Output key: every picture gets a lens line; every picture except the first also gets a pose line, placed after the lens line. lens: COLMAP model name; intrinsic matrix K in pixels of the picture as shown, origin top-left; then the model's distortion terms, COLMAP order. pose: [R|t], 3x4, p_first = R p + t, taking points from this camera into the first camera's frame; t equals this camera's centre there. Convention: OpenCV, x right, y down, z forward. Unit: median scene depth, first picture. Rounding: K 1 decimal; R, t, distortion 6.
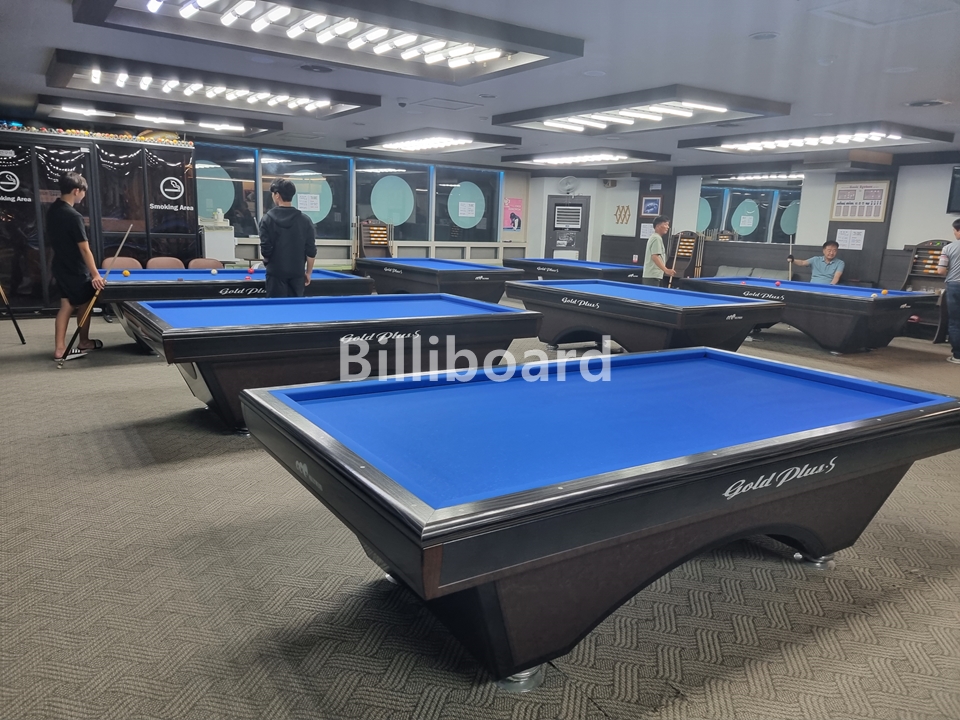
lens RADIAL K [[716.9, 0, 480.0], [0, 716.9, 360.0], [0, 0, 1]] dist [0.040998, -0.004019]
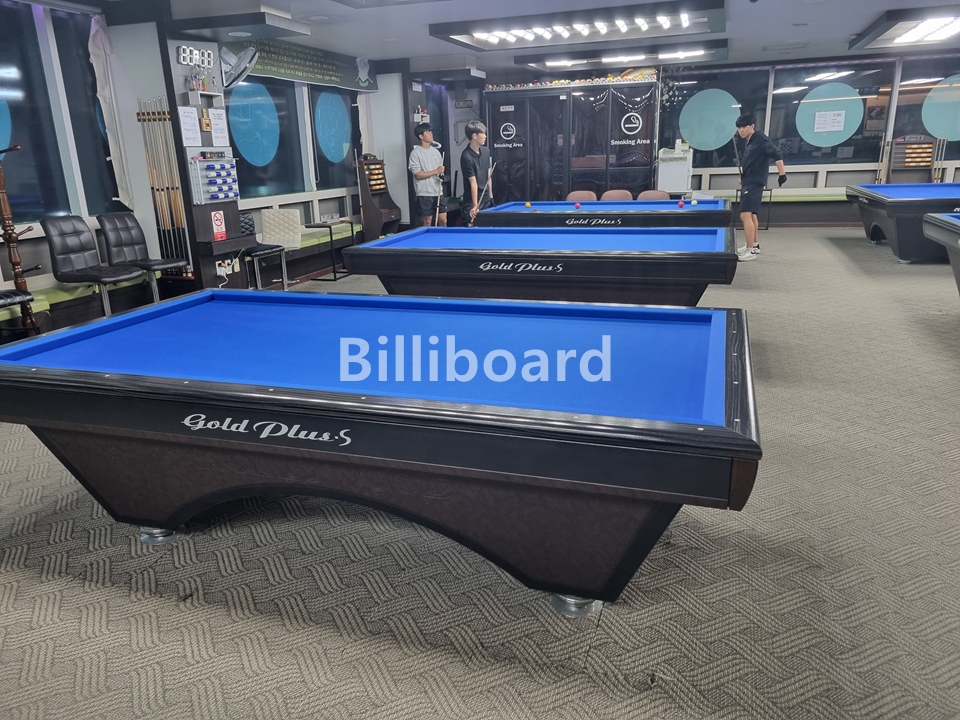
lens RADIAL K [[716.9, 0, 480.0], [0, 716.9, 360.0], [0, 0, 1]] dist [0.040998, -0.004019]
pose [[0.614878, 0.168478, -0.770416, 0.320110], [-0.098031, 0.985665, 0.137309, -0.018533], [0.782506, -0.008904, 0.622580, 0.164939]]
